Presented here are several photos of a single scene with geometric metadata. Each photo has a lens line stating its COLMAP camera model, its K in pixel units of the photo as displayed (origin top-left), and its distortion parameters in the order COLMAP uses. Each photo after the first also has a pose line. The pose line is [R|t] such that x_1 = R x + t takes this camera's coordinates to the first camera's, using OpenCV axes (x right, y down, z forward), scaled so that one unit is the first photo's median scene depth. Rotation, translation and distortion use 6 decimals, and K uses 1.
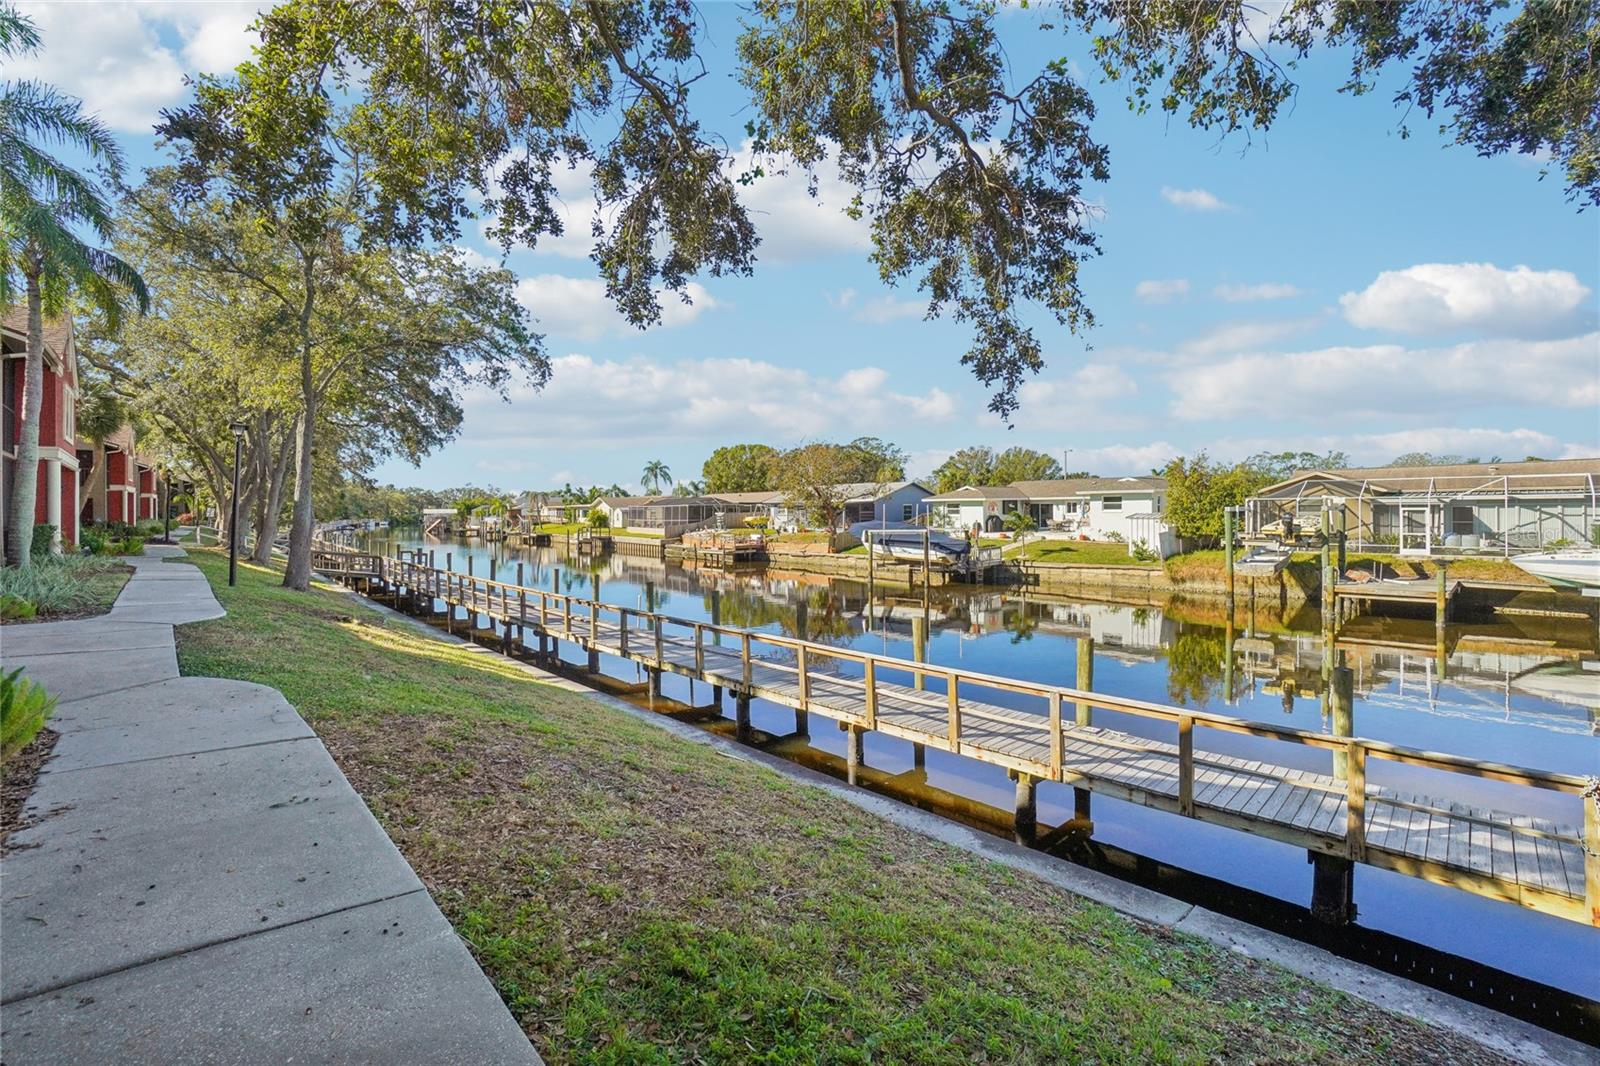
lens RADIAL K [[721.8, 0, 800.2], [0, 721.8, 468.3], [0, 0, 1]] dist [-0.051936, 0.016597]
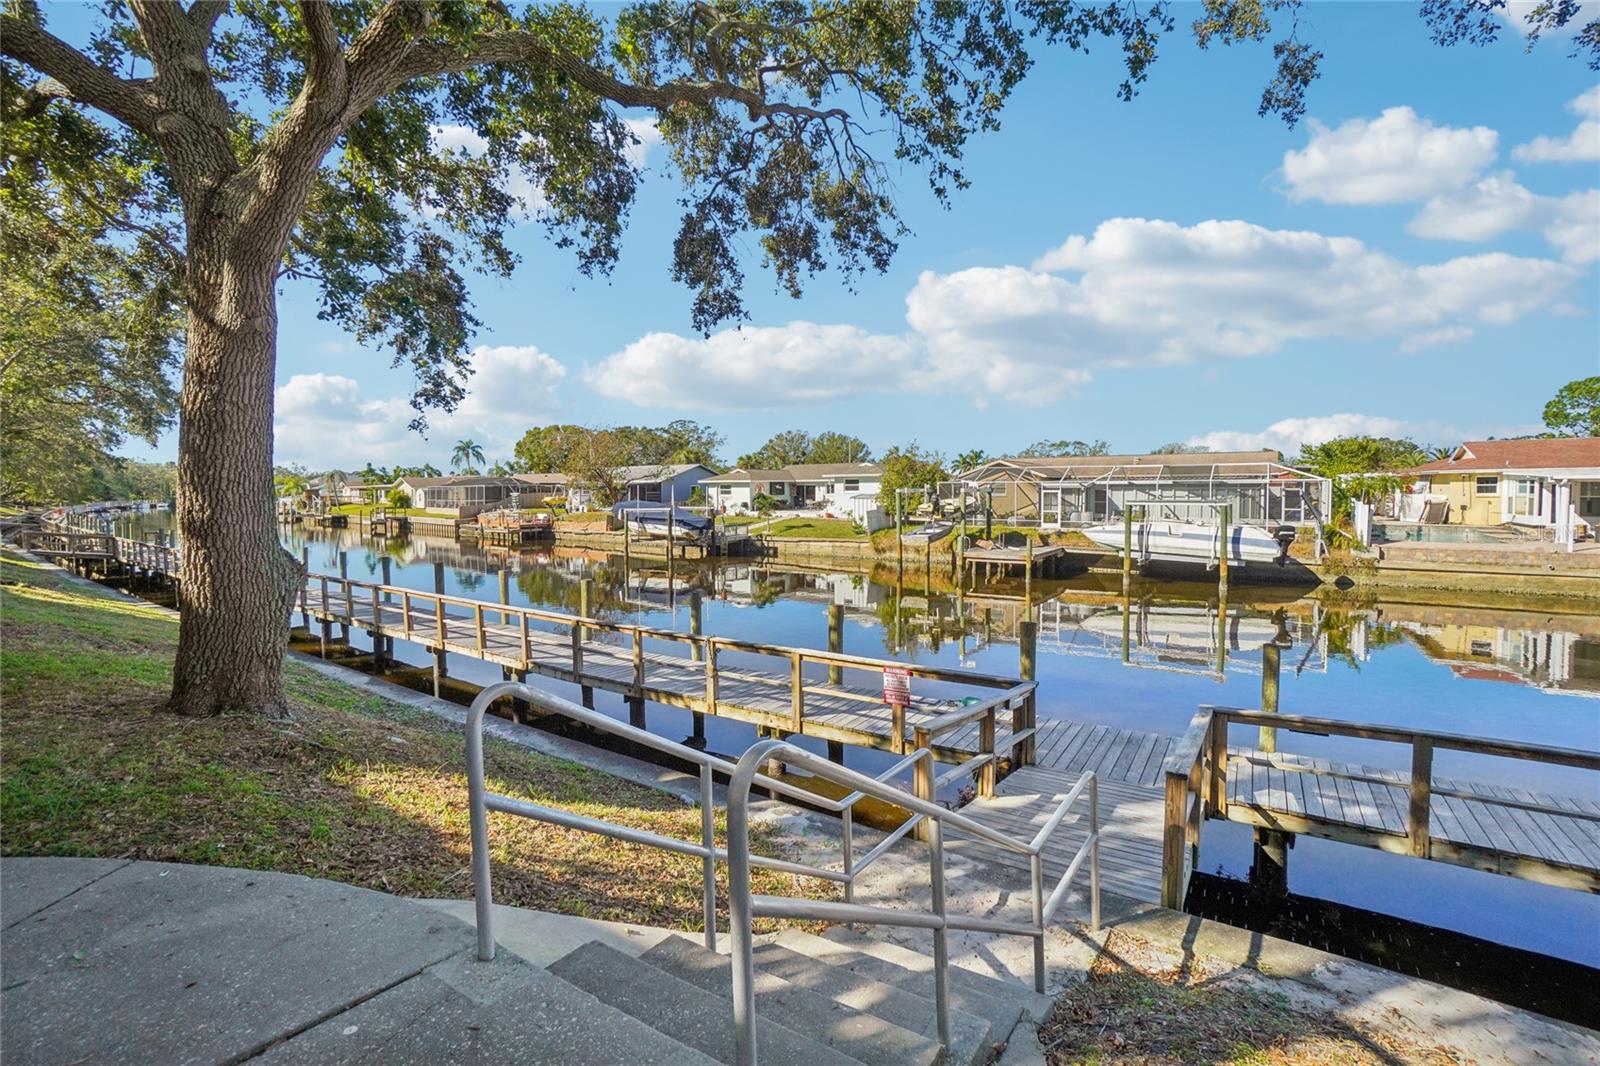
lens RADIAL K [[726.5, 0, 800.9], [0, 726.5, 485.3], [0, 0, 1]] dist [-0.051183, 0.016097]
pose [[0.980140, 0.003048, 0.198286, 0.115126], [-0.013077, 0.998699, 0.049289, -0.006483], [-0.197878, -0.050903, 0.978904, -0.107981]]
